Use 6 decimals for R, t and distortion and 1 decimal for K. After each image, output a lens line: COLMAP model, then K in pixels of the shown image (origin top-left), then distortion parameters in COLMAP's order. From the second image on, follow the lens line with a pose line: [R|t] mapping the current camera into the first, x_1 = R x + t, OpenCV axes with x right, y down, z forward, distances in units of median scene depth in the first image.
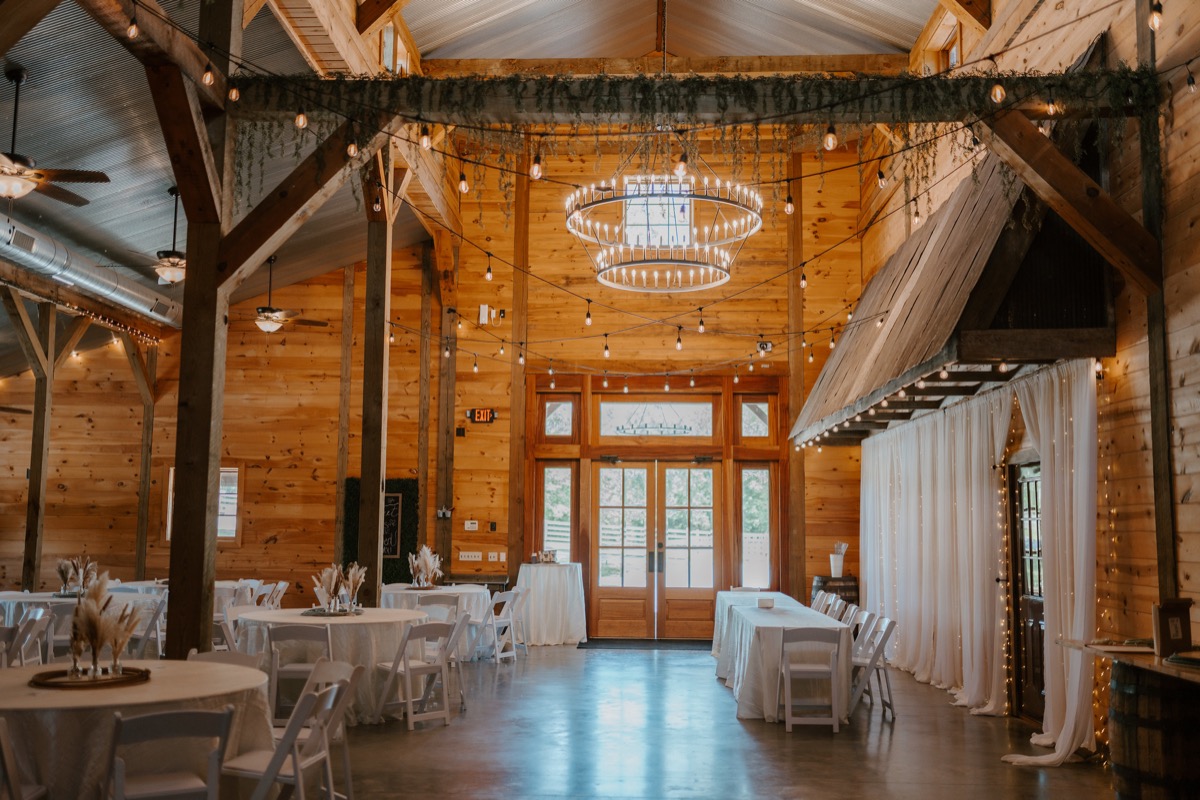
lens RADIAL K [[1237.2, 0, 600.0], [0, 1237.2, 400.0], [0, 0, 1]] dist [-0.005395, 0.000907]
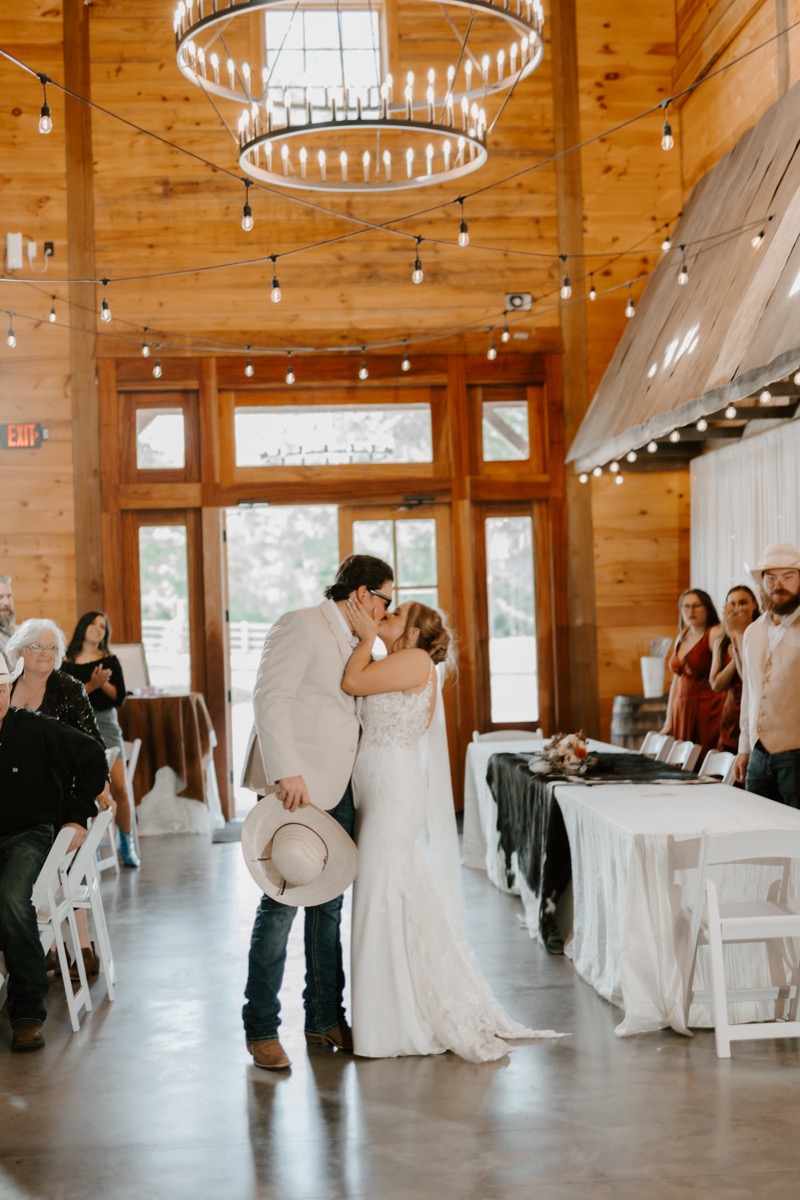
lens RADIAL K [[1732.6, 0, 400.0], [0, 1732.6, 600.0], [0, 0, 1]] dist [0.004755, -0.039166]
pose [[0.989911, -0.038883, 0.136254, -0.036381], [0.026086, 0.995185, 0.094477, 0.017190], [-0.139272, -0.089969, 0.986159, 0.208679]]
